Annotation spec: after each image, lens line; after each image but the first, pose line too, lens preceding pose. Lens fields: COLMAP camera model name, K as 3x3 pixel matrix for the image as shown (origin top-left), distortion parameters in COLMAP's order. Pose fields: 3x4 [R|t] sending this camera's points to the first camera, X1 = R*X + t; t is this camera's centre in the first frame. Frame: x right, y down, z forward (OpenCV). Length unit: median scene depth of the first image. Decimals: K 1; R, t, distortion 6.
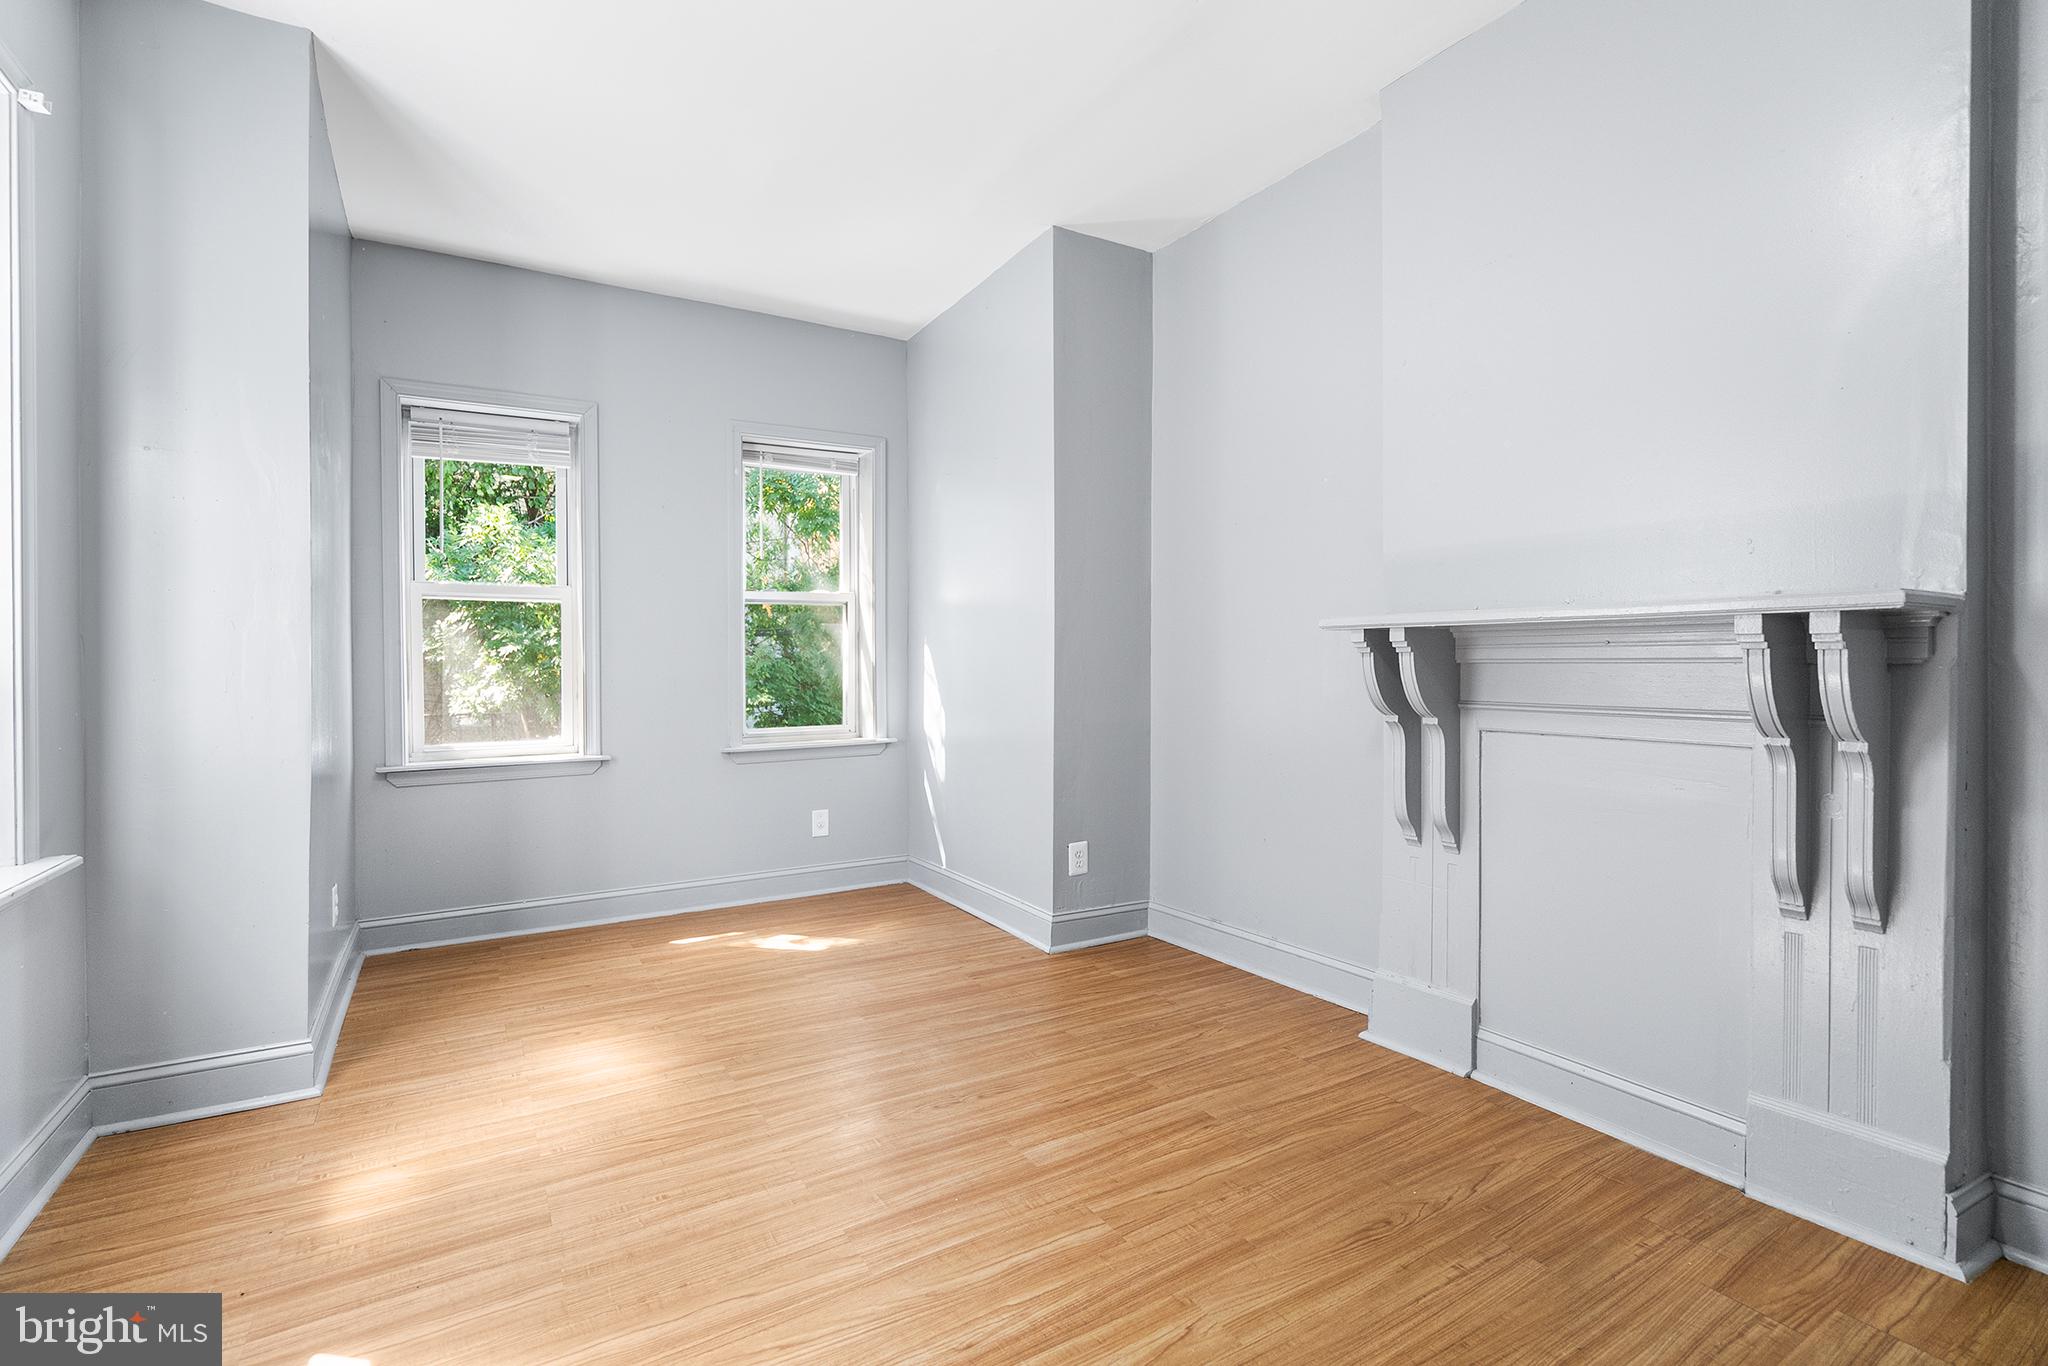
lens RADIAL K [[942.7, 0, 1027.2], [0, 942.7, 671.4], [0, 0, 1]] dist [-0.008088, 0.001999]
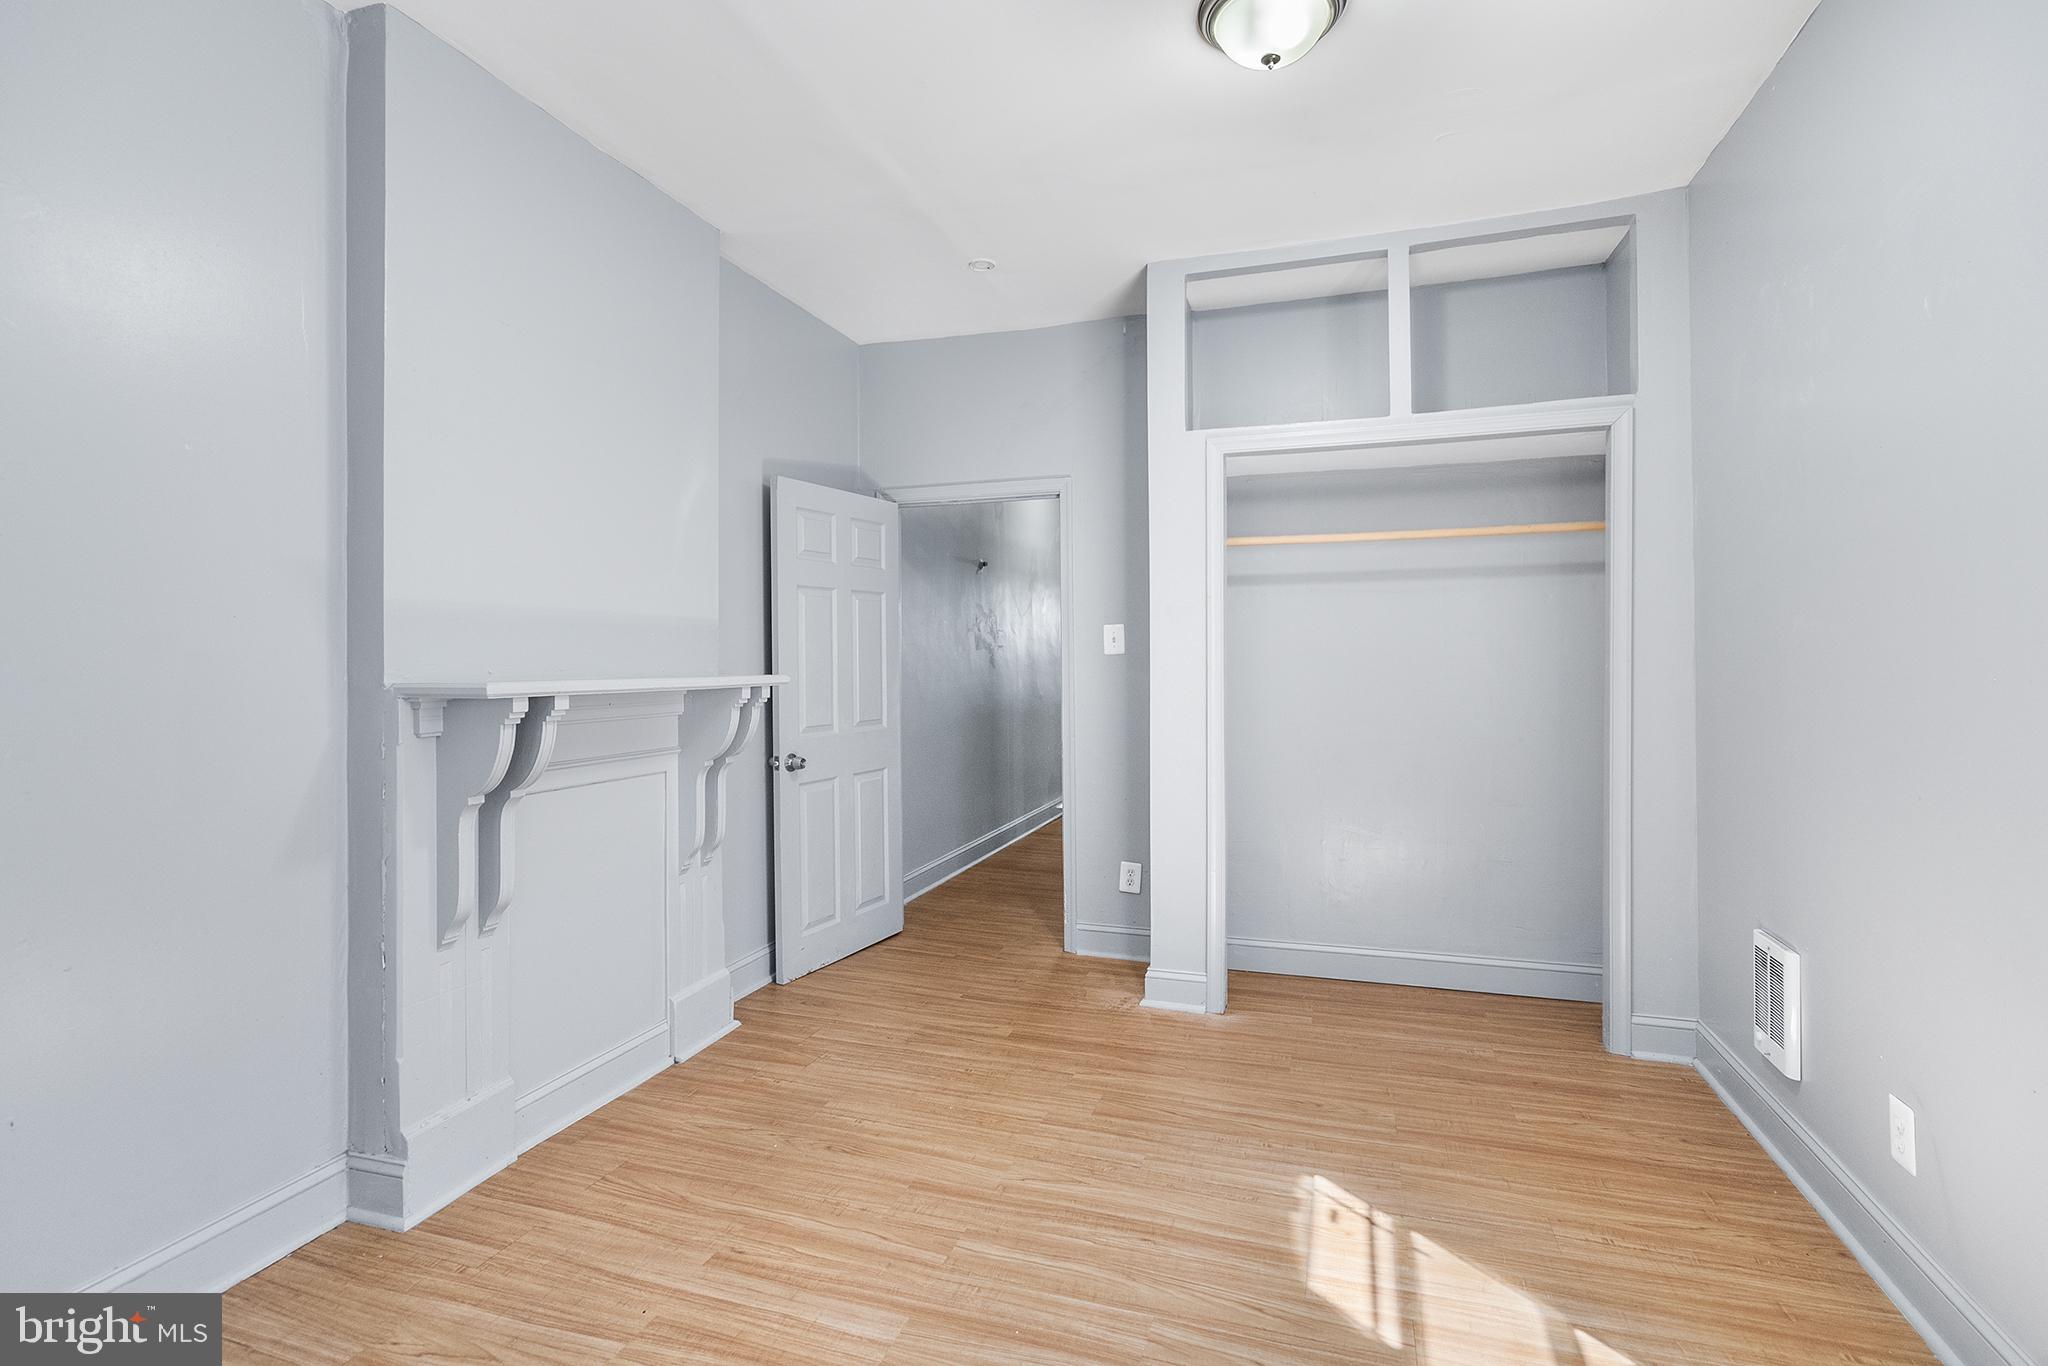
lens RADIAL K [[942.7, 0, 1027.8], [0, 942.7, 669.2], [0, 0, 1]] dist [-0.008088, 0.001999]
pose [[-0.641868, -0.005608, 0.766795, -0.810613], [0.008831, 0.999853, 0.014705, -0.104185], [-0.766765, 0.016211, -0.641724, 1.627637]]
